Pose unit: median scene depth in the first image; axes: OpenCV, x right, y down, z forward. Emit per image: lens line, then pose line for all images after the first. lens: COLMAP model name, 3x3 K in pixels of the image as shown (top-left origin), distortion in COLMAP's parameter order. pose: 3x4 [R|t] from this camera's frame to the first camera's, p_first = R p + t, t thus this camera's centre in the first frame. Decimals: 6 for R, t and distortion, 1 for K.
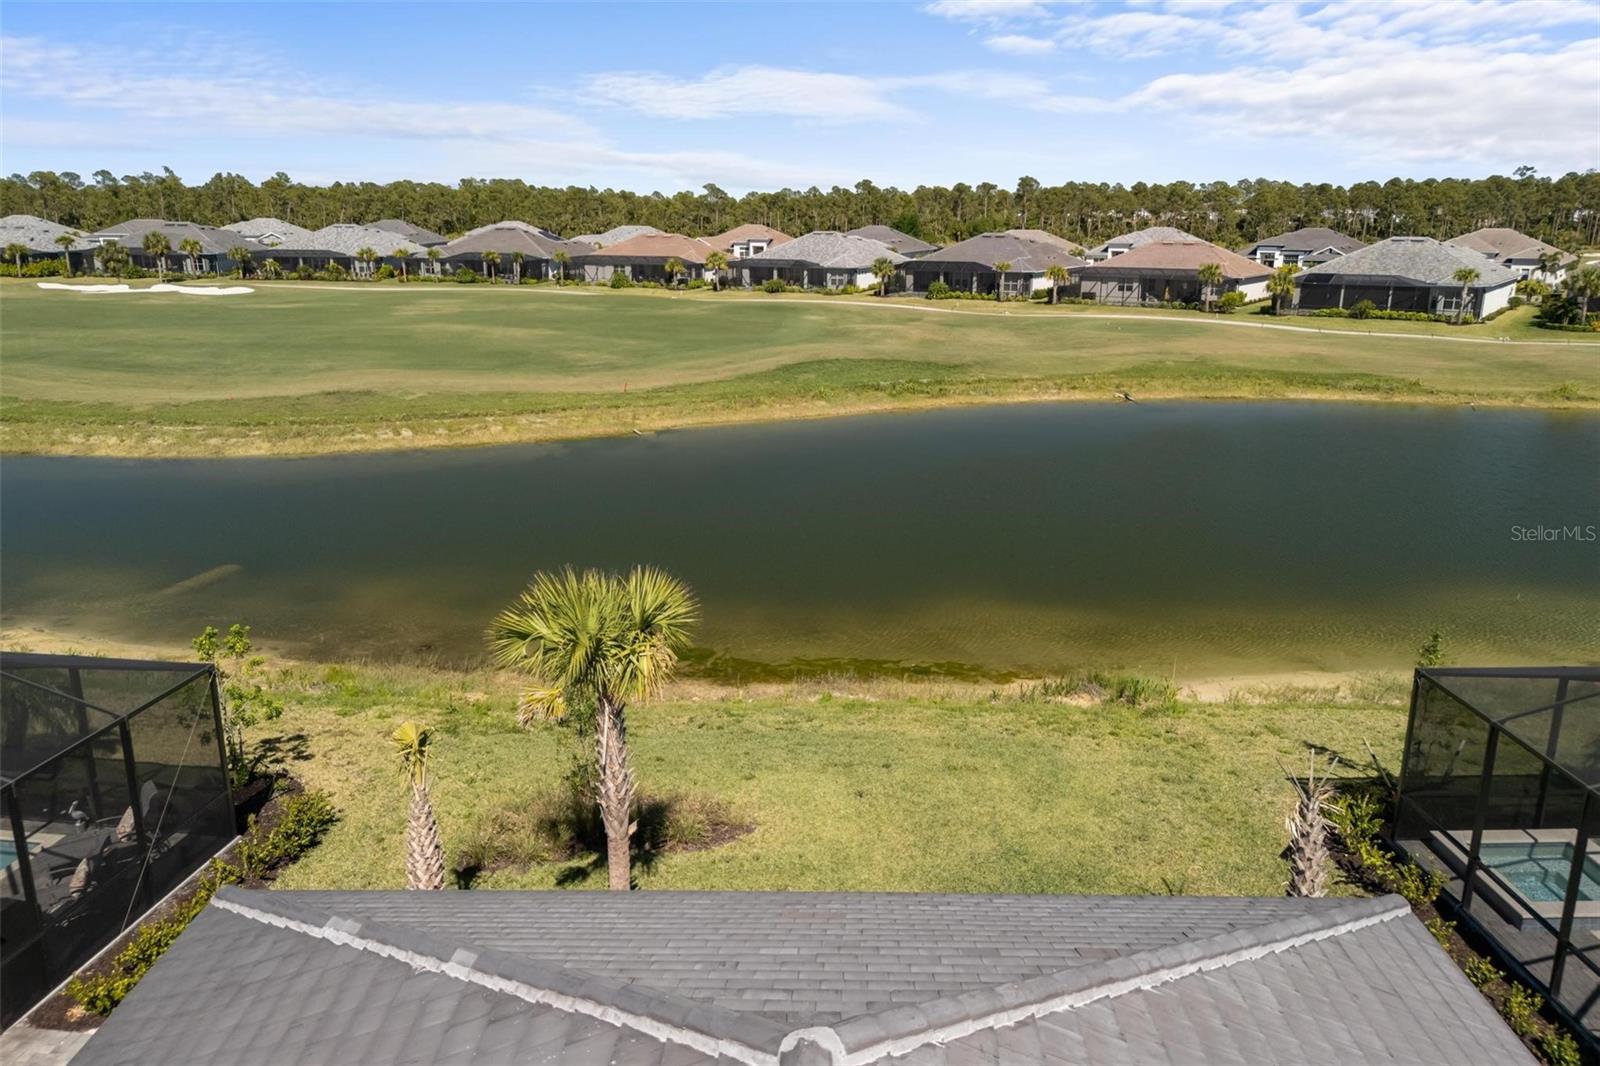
lens RADIAL K [[1162.8, 0, 805.8], [0, 1162.8, 542.5], [0, 0, 1]] dist [0.062670, -0.055290]
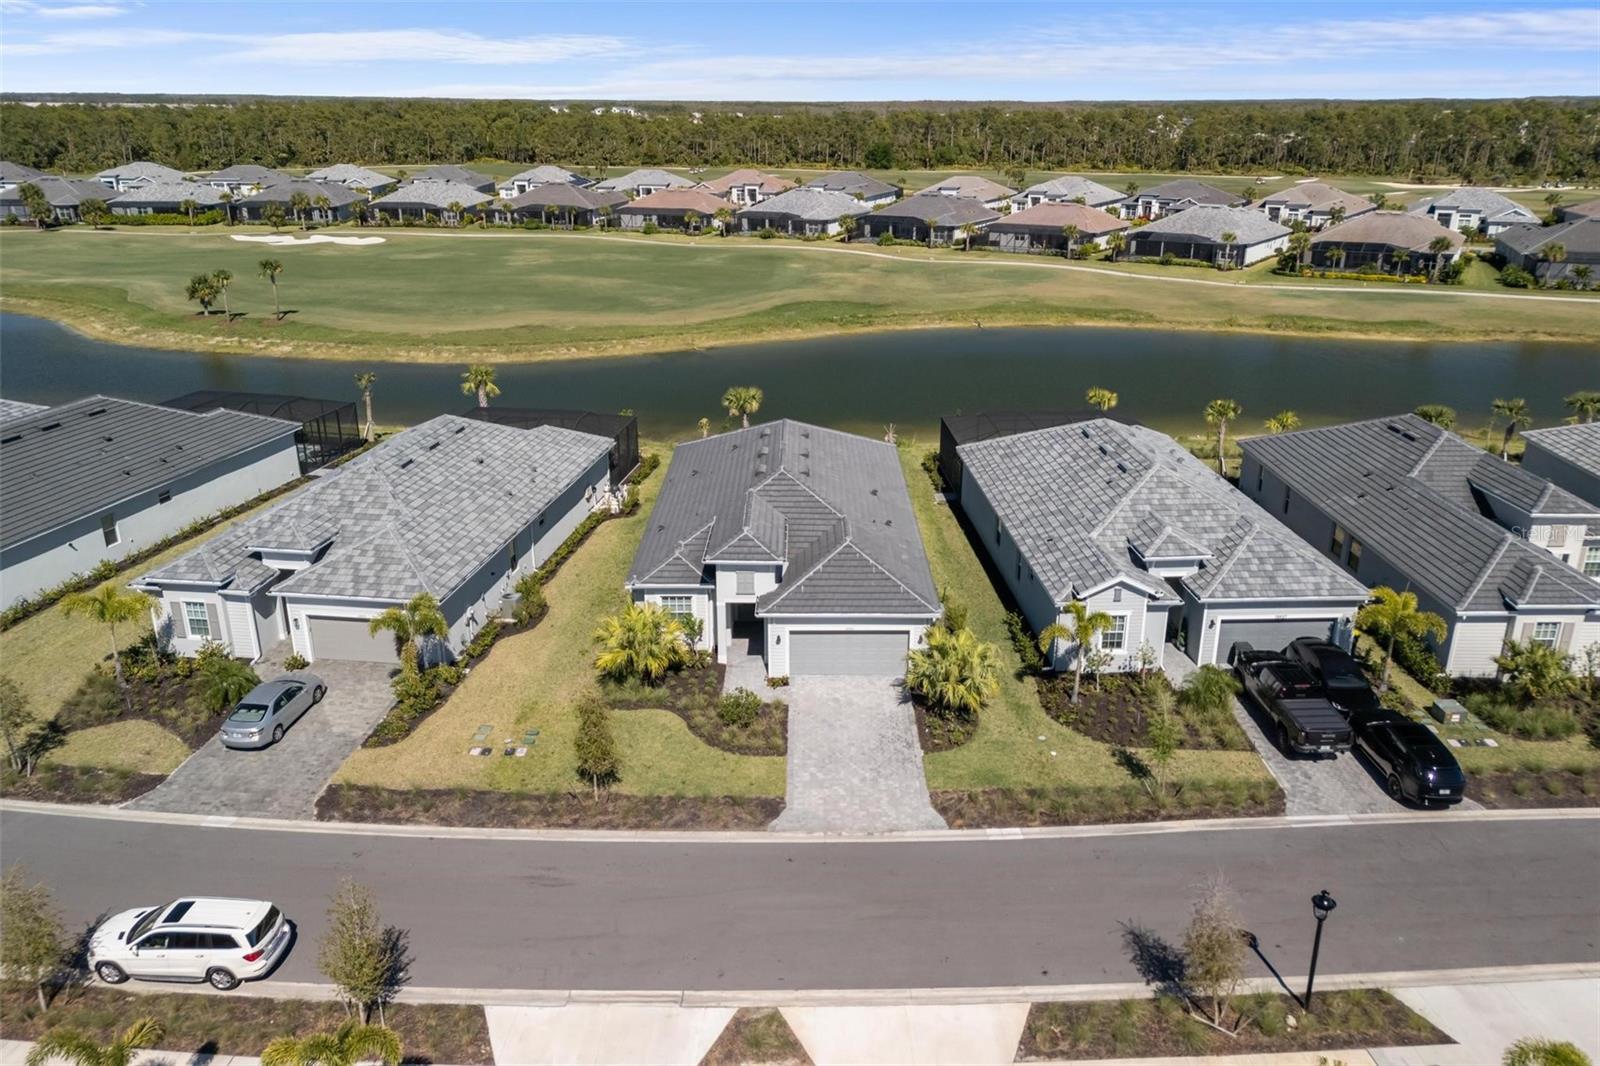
lens RADIAL K [[1170.0, 0, 803.5], [0, 1170.0, 530.3], [0, 0, 1]] dist [0.073705, -0.075806]
pose [[0.999953, -0.005769, 0.007804, 0.003600], [0.005213, 0.997568, 0.069506, 0.032943], [-0.008186, -0.069462, 0.997551, -0.452296]]
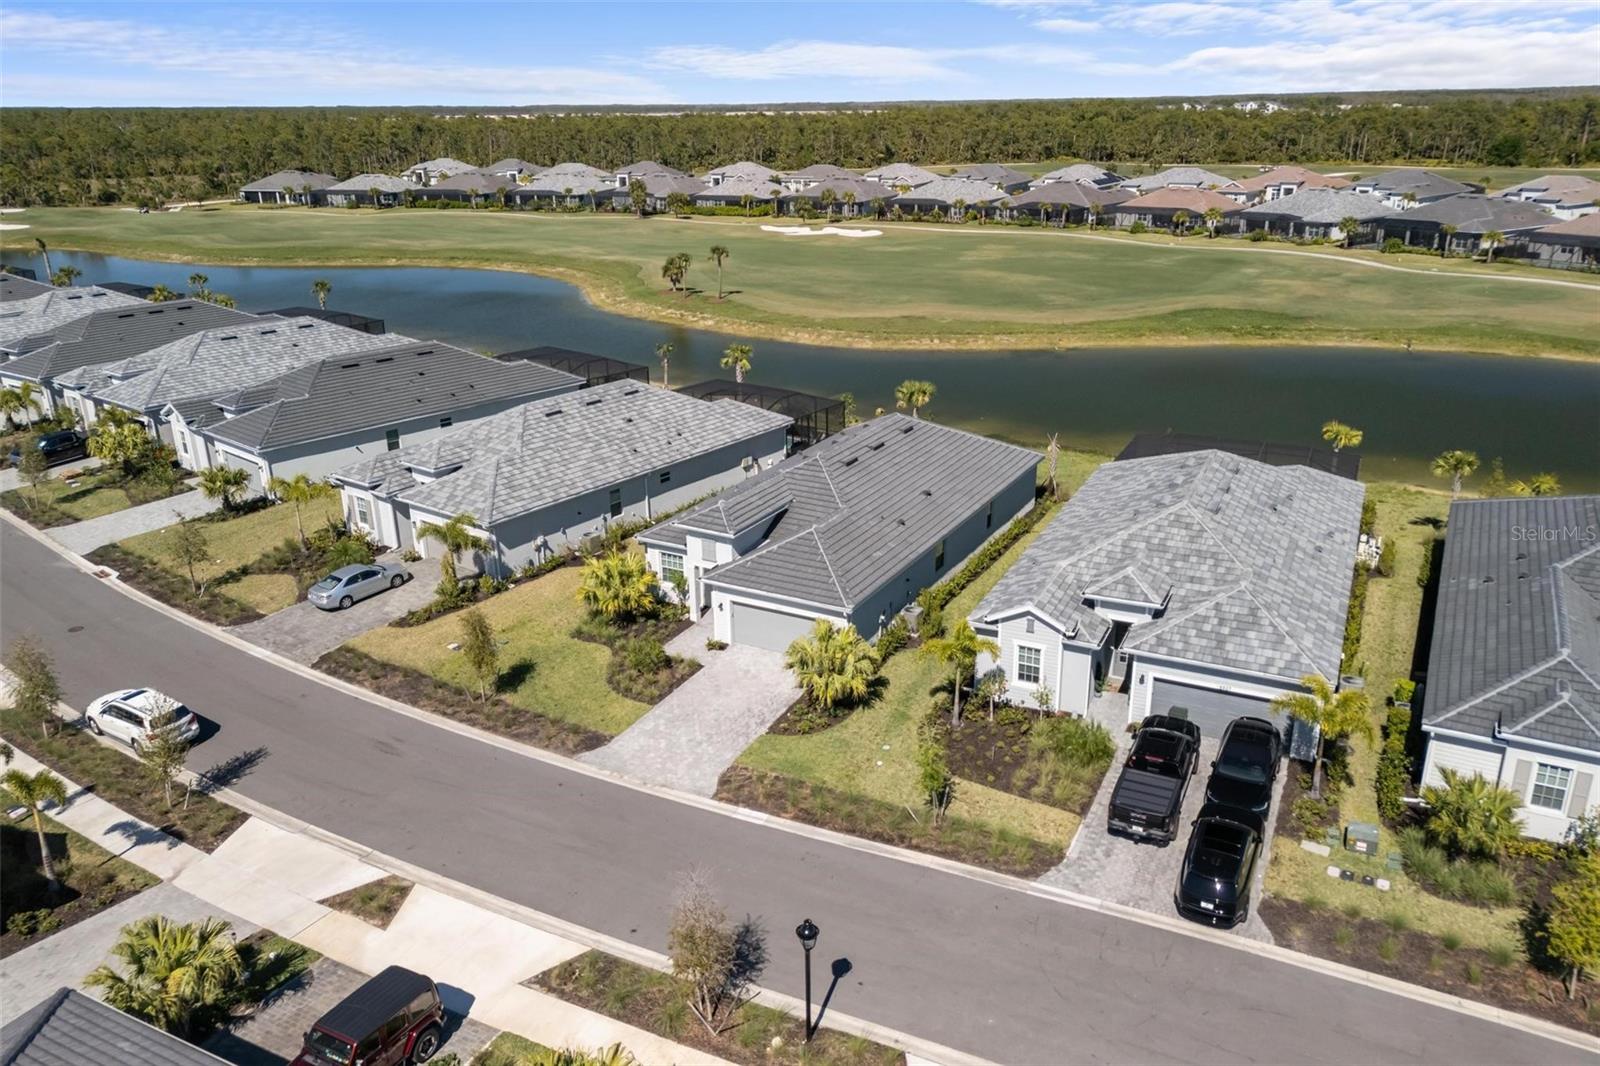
lens RADIAL K [[1153.6, 0, 806.5], [0, 1153.6, 542.3], [0, 0, 1]] dist [0.083392, -0.088667]
pose [[0.877280, 0.151405, -0.455473, 0.202784], [-0.113236, 0.987445, 0.110138, 0.024991], [0.466430, -0.045046, 0.883410, -0.416173]]
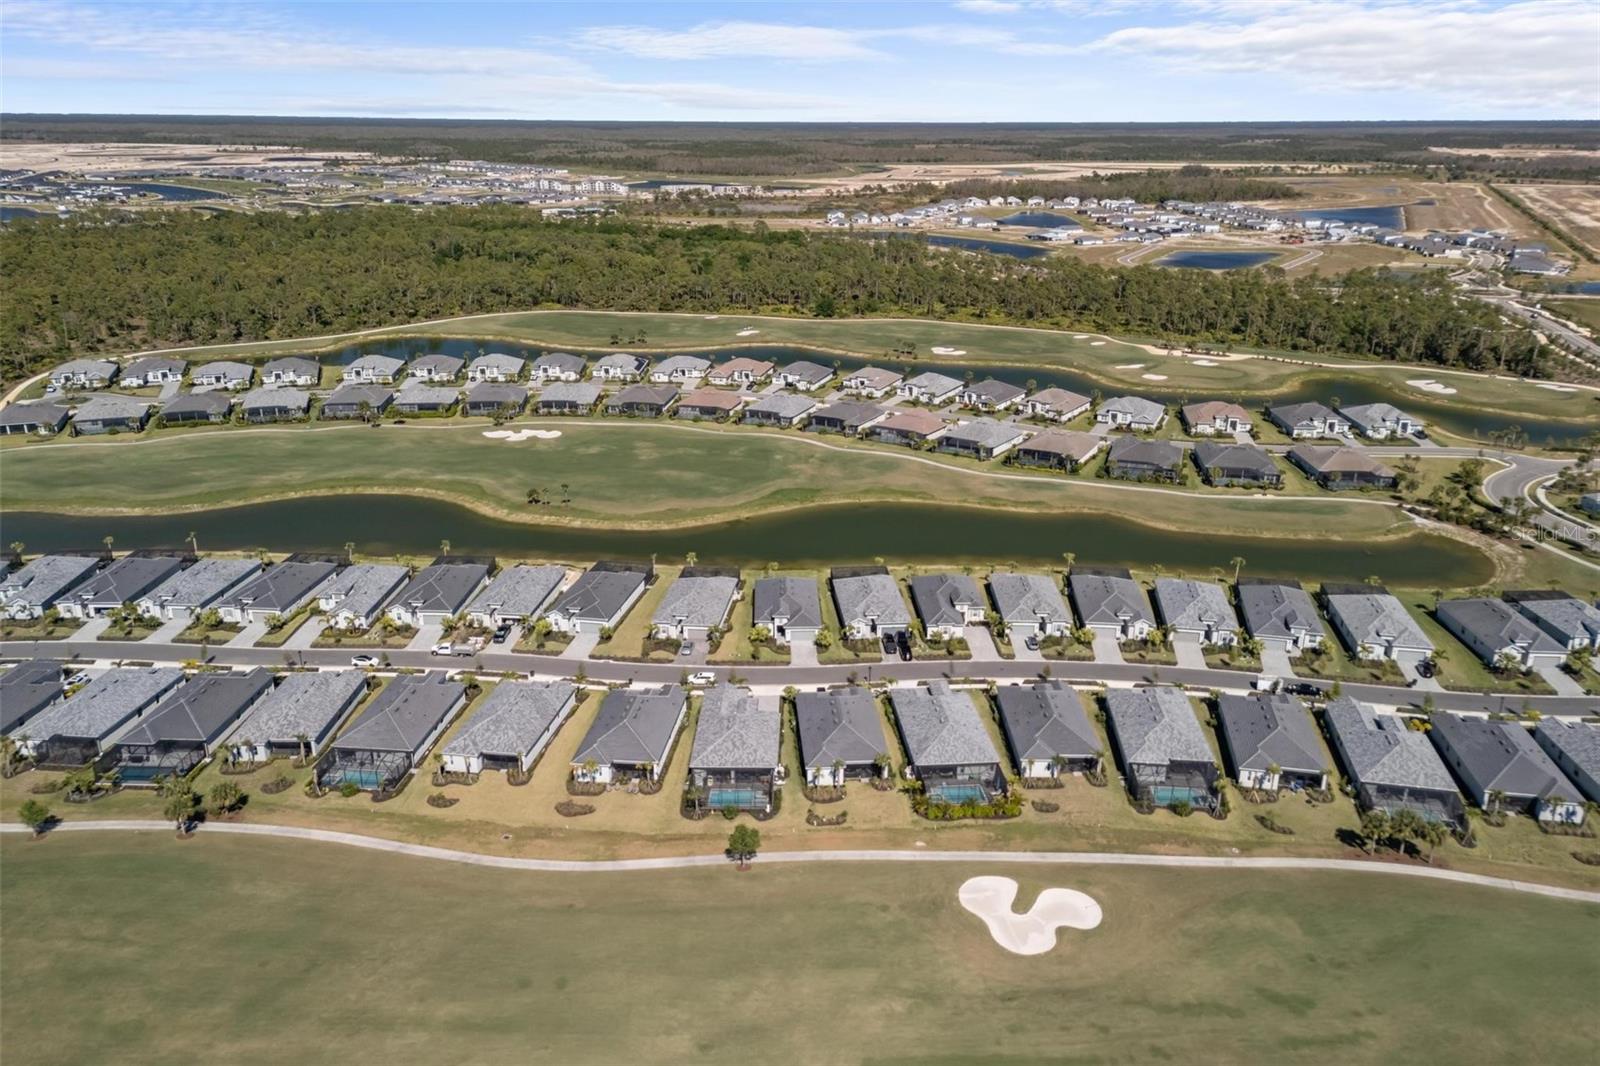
lens RADIAL K [[1162.8, 0, 805.8], [0, 1162.8, 542.5], [0, 0, 1]] dist [0.062670, -0.055290]
pose [[0.998938, -0.014994, 0.043570, -0.050410], [0.011881, 0.997416, 0.070859, -0.169590], [-0.044520, -0.070266, 0.996534, -1.847530]]
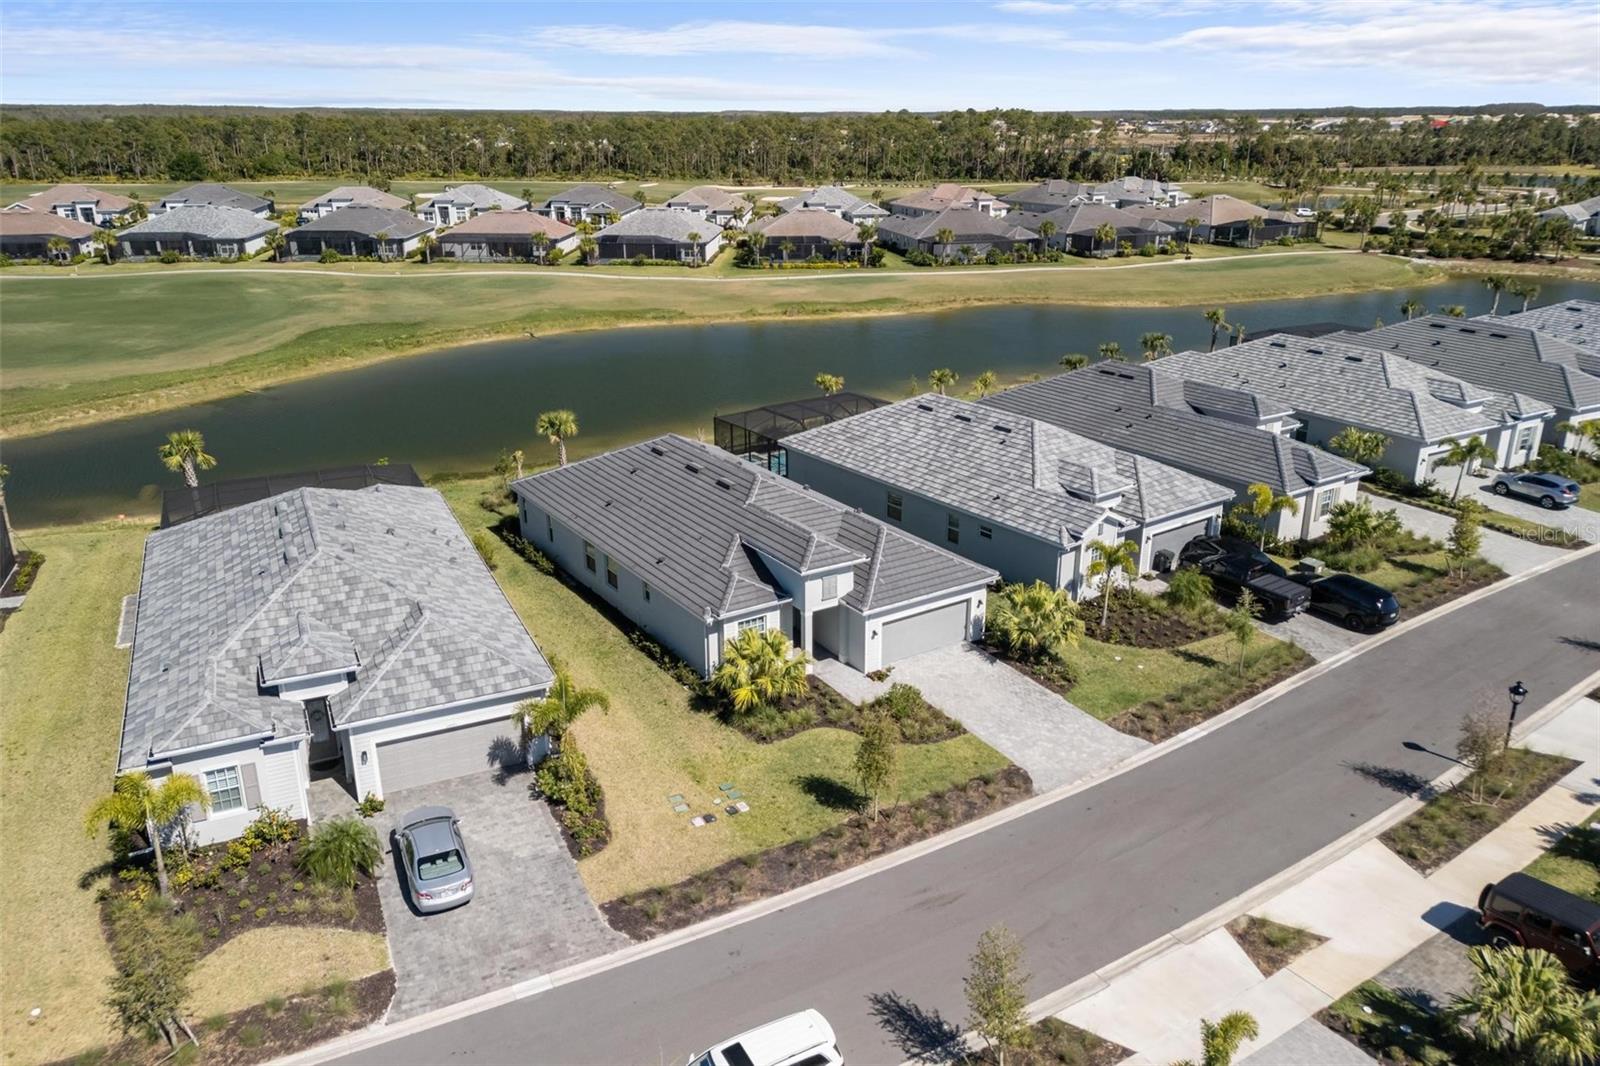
lens RADIAL K [[1170.0, 0, 803.5], [0, 1170.0, 530.3], [0, 0, 1]] dist [0.073705, -0.075806]
pose [[0.826559, -0.189163, 0.530110, -0.218193], [0.154850, 0.981913, 0.108939, 0.015422], [-0.541130, -0.007957, 0.840902, -0.388122]]
